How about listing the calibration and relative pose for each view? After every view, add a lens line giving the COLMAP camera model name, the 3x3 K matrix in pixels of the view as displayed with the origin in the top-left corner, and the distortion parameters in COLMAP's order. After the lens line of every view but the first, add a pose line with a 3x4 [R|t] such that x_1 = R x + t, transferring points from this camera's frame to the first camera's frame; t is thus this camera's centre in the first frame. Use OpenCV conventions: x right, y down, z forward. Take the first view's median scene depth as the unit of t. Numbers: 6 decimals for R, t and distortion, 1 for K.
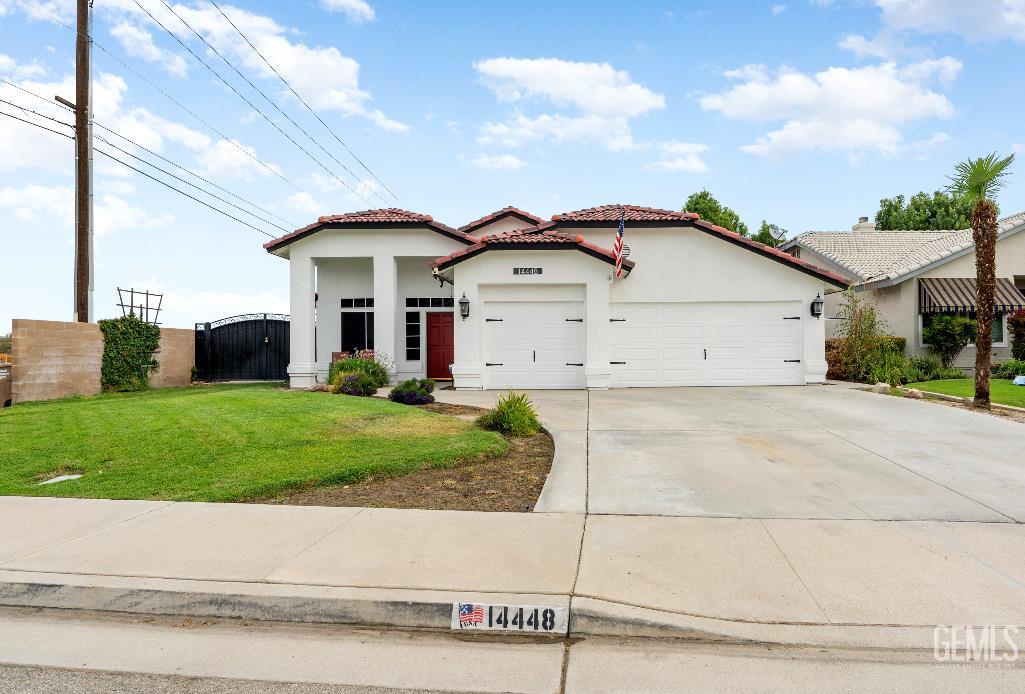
lens RADIAL K [[418.0, 0, 513.1], [0, 418.0, 349.4], [0, 0, 1]] dist [0.000392, 0.000066]
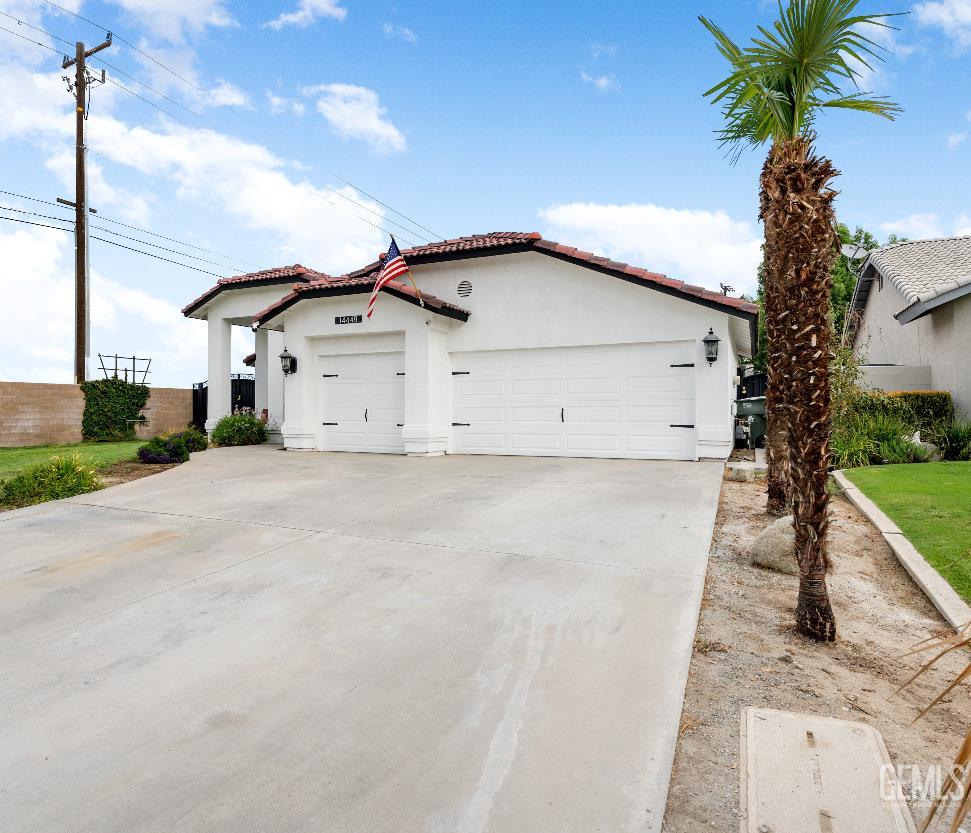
lens RADIAL K [[432.4, 0, 485.3], [0, 432.4, 413.8], [0, 0, 1]] dist [0.000891, -0.000135]
pose [[0.952367, 0.009191, -0.304816, 0.482581], [-0.005270, 0.999893, 0.013682, -0.000944], [0.304909, -0.011424, 0.952313, 0.168796]]
